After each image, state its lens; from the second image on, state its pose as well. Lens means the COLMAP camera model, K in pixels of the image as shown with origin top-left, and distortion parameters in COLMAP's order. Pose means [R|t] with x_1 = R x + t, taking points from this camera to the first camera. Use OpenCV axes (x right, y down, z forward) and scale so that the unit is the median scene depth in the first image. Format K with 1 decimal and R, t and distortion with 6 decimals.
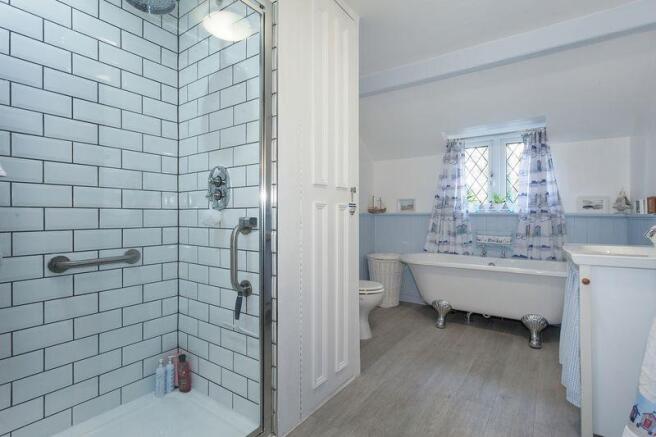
lens RADIAL K [[325.7, 0, 322.7], [0, 325.7, 216.4], [0, 0, 1]] dist [0.001014, 0.000399]
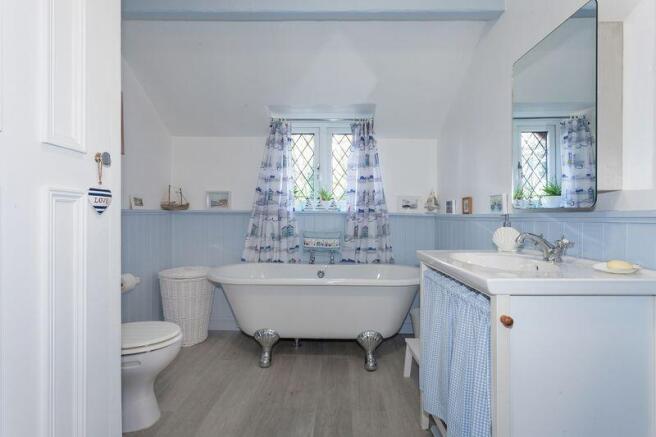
lens RADIAL K [[308.6, 0, 314.9], [0, 308.6, 215.9], [0, 0, 1]] dist [-0.000607, 0.000067]
pose [[0.844598, 0.001673, 0.535399, 0.080078], [-0.005827, 0.999965, 0.006068, -0.004552], [-0.535369, -0.008245, 0.844578, 0.344537]]
